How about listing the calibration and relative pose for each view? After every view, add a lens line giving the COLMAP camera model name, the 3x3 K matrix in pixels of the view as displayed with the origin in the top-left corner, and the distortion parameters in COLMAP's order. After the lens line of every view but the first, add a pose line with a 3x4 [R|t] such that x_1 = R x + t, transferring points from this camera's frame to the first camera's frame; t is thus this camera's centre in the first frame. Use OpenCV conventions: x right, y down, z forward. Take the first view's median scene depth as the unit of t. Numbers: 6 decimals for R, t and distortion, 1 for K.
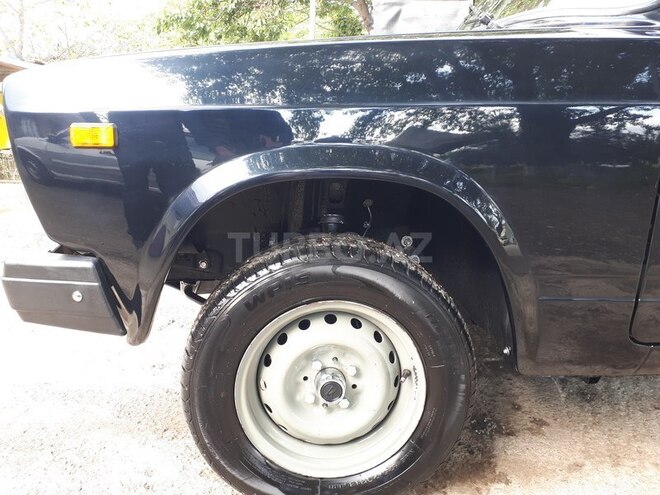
lens RADIAL K [[516.1, 0, 330.5], [0, 516.1, 246.9], [0, 0, 1]] dist [0.024974, -0.037620]
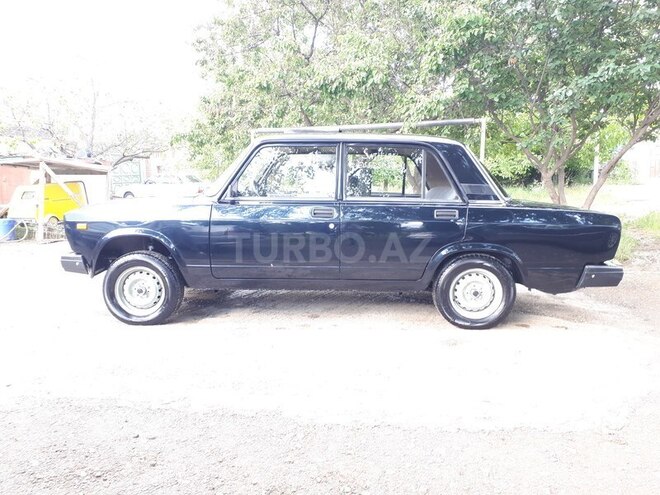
lens RADIAL K [[516.1, 0, 329.5], [0, 516.1, 247.2], [0, 0, 1]] dist [0.024974, -0.037620]
pose [[0.994780, 0.001314, -0.102034, 1.770399], [-0.013378, 0.992966, -0.117645, 0.385788], [0.101162, 0.118396, 0.987800, -2.652729]]
